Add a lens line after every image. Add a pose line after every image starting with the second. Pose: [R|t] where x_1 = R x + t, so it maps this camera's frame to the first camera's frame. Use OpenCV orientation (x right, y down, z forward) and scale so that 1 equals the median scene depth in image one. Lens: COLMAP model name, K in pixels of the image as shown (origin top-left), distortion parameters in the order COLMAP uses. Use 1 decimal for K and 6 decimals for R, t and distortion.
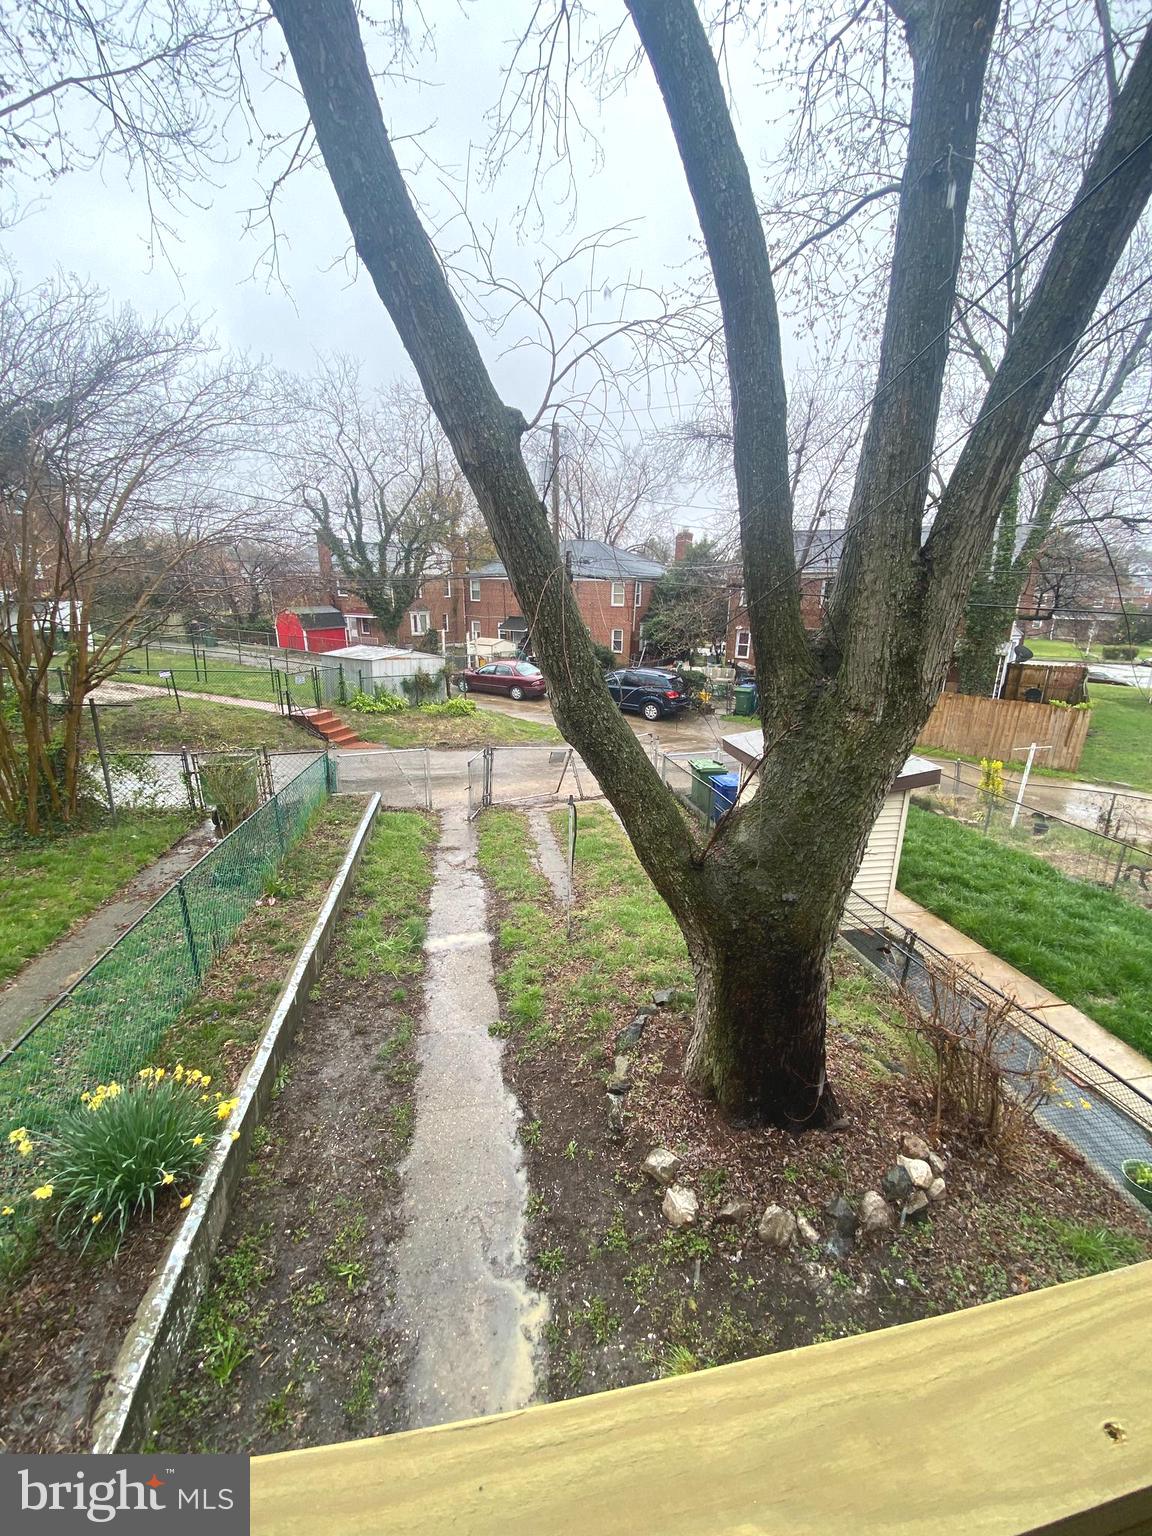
lens RADIAL K [[631.8, 0, 576.4], [0, 631.8, 764.8], [0, 0, 1]] dist [0.002139, 0.000081]
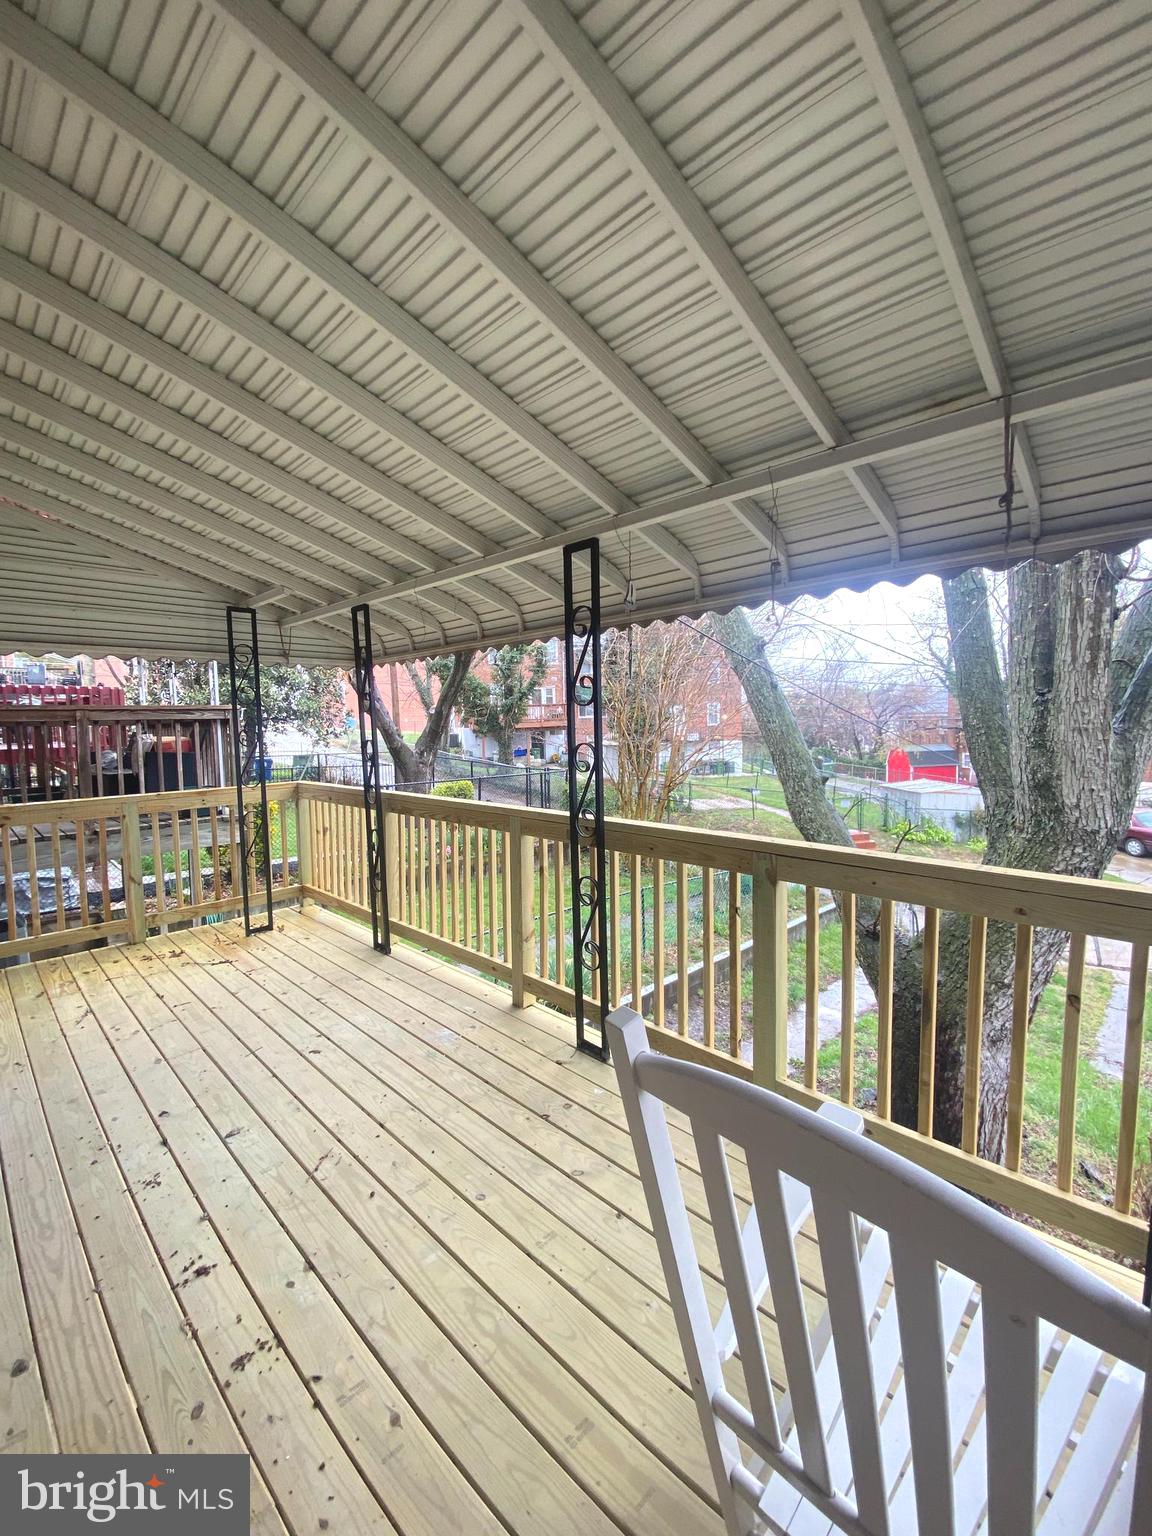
lens RADIAL K [[631.8, 0, 577.8], [0, 631.8, 772.5], [0, 0, 1]] dist [0.002139, 0.000081]
pose [[0.585154, 0.040135, -0.809928, 0.898057], [-0.200295, 0.974982, -0.096394, 0.084633], [0.785797, 0.218630, 0.578554, -0.299977]]
